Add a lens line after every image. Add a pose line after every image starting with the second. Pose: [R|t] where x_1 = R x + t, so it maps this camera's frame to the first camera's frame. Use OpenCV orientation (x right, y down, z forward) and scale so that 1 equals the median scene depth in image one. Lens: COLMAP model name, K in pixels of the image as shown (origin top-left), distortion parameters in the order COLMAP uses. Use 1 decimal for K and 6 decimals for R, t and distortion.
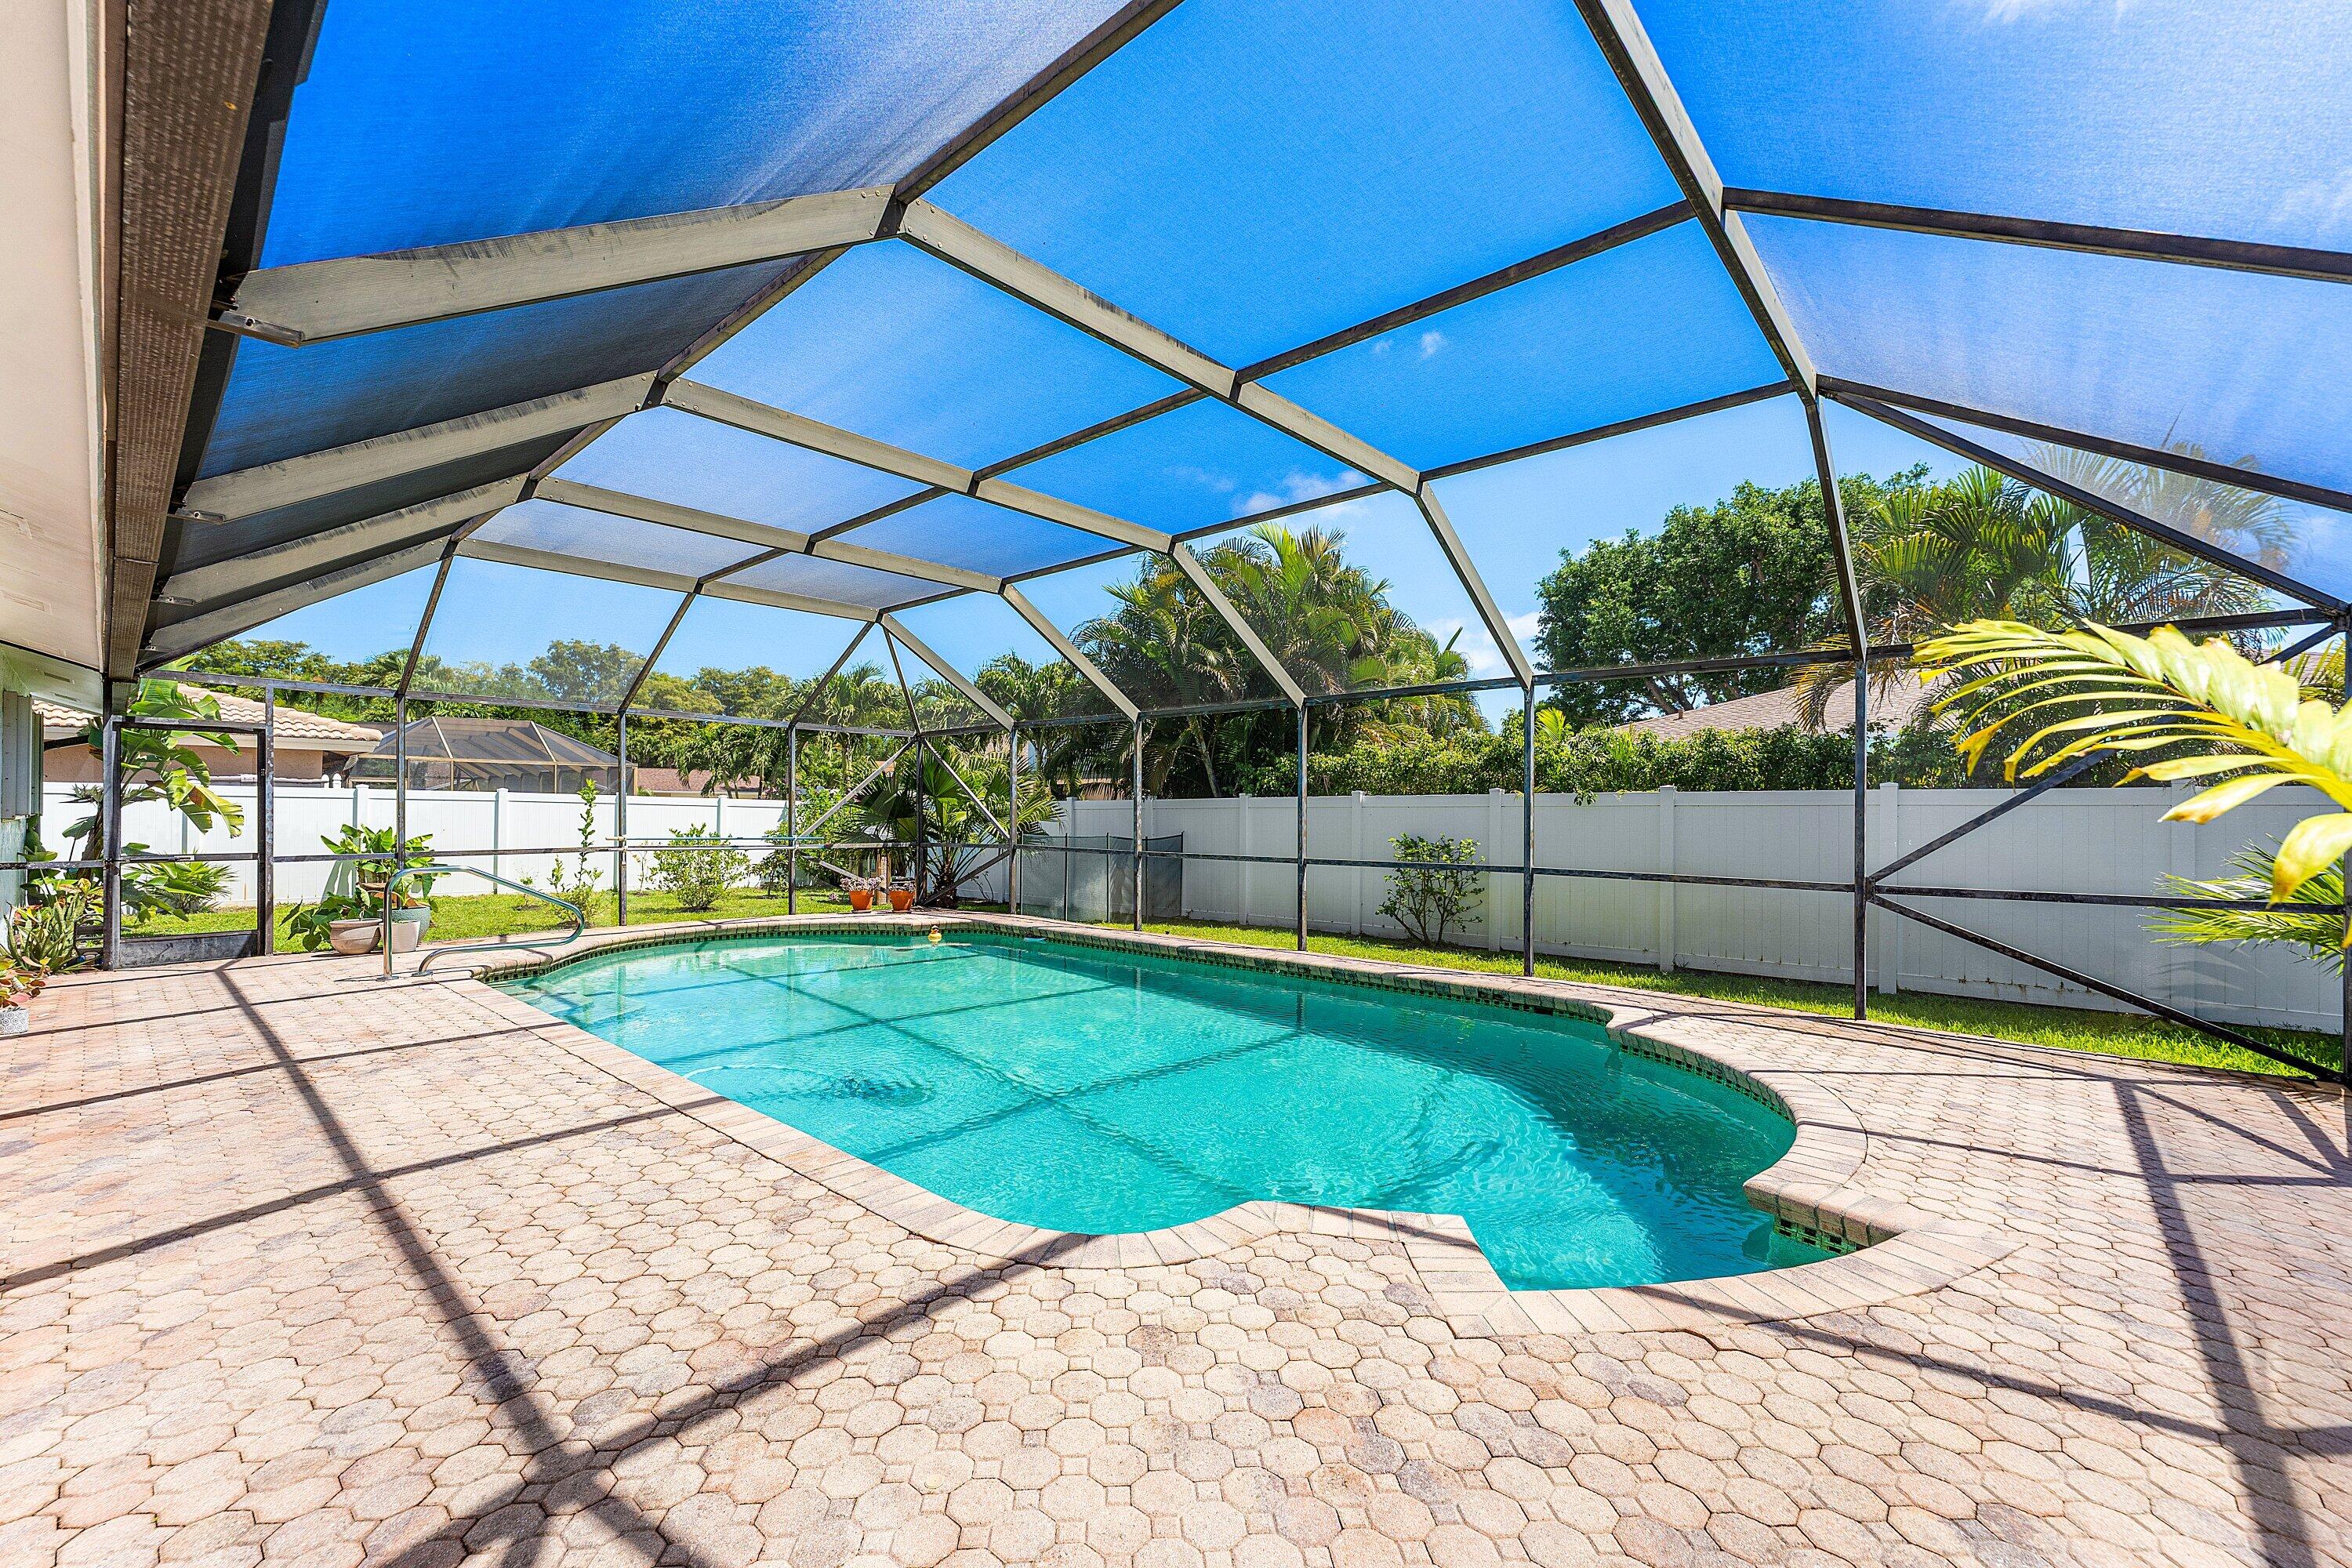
lens RADIAL K [[966.1, 0, 1171.0], [0, 966.1, 834.0], [0, 0, 1]] dist [0.001802, 0.000005]
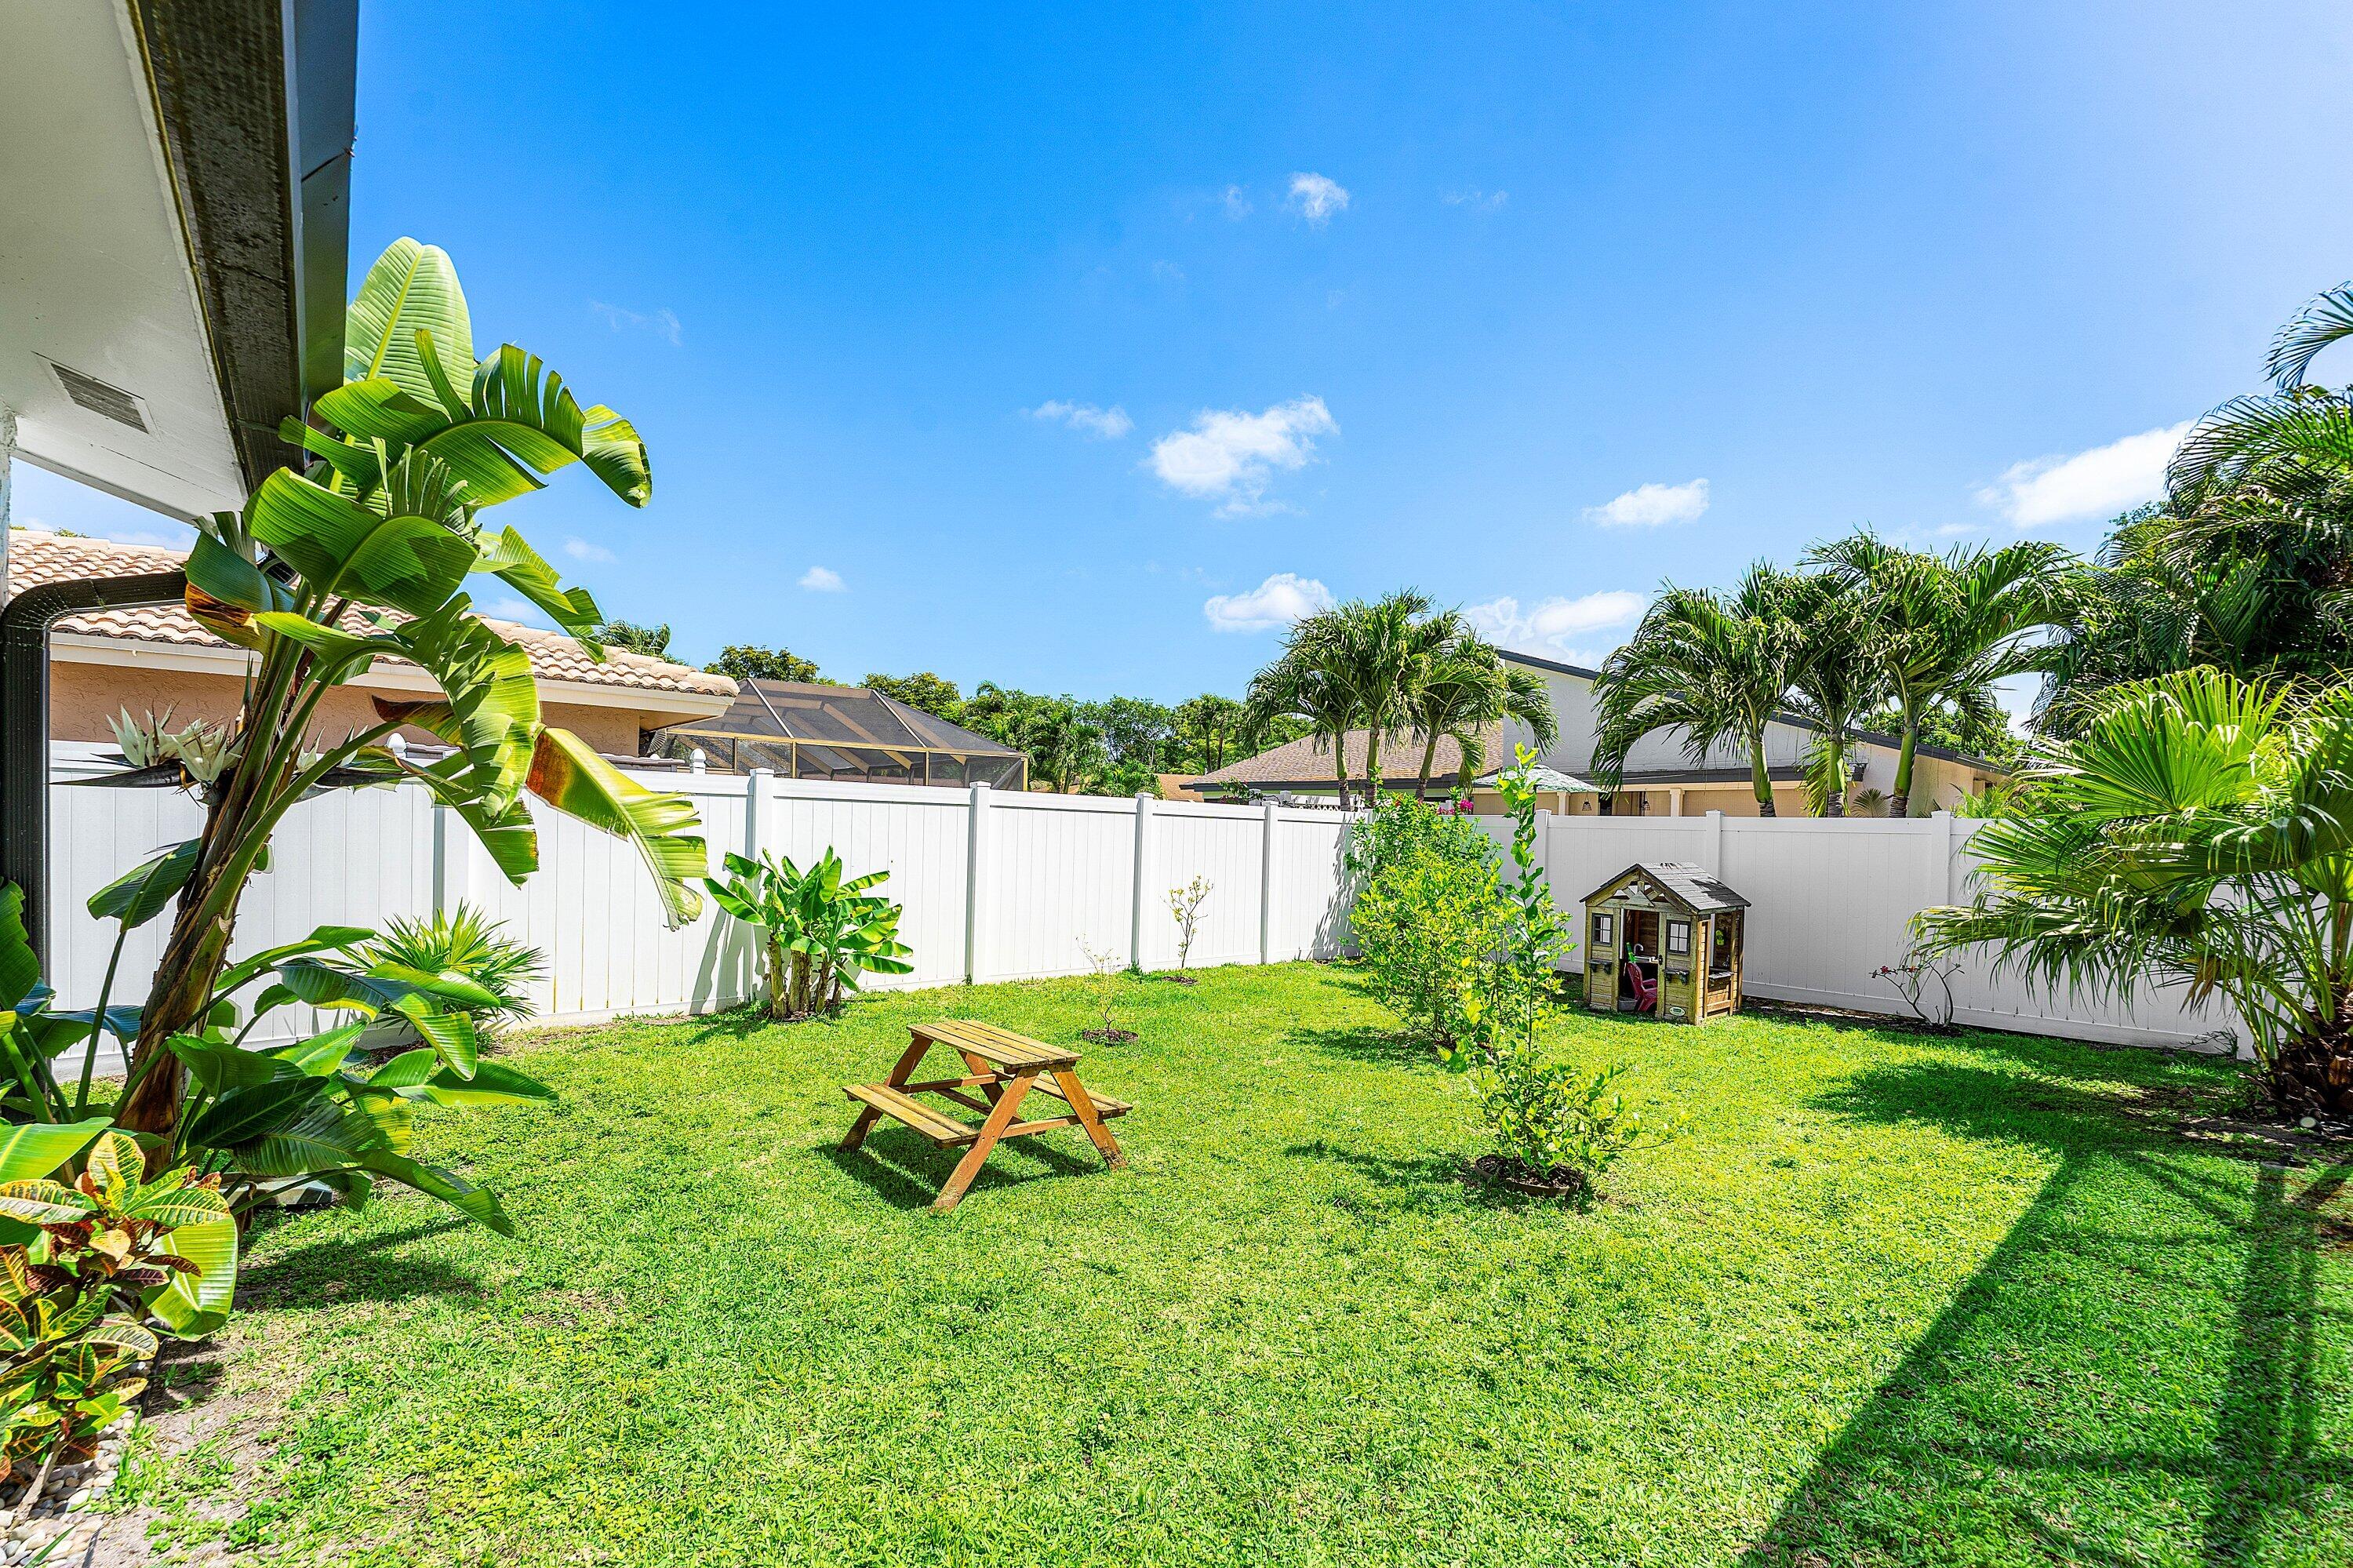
lens RADIAL K [[966.5, 0, 1171.5], [0, 966.5, 834.0], [0, 0, 1]] dist [0.001802, 0.000005]
pose [[0.993546, 0.016528, -0.112218, -0.812461], [-0.018171, 0.999742, -0.013631, -0.021484], [0.111963, 0.015582, 0.993590, 0.763136]]
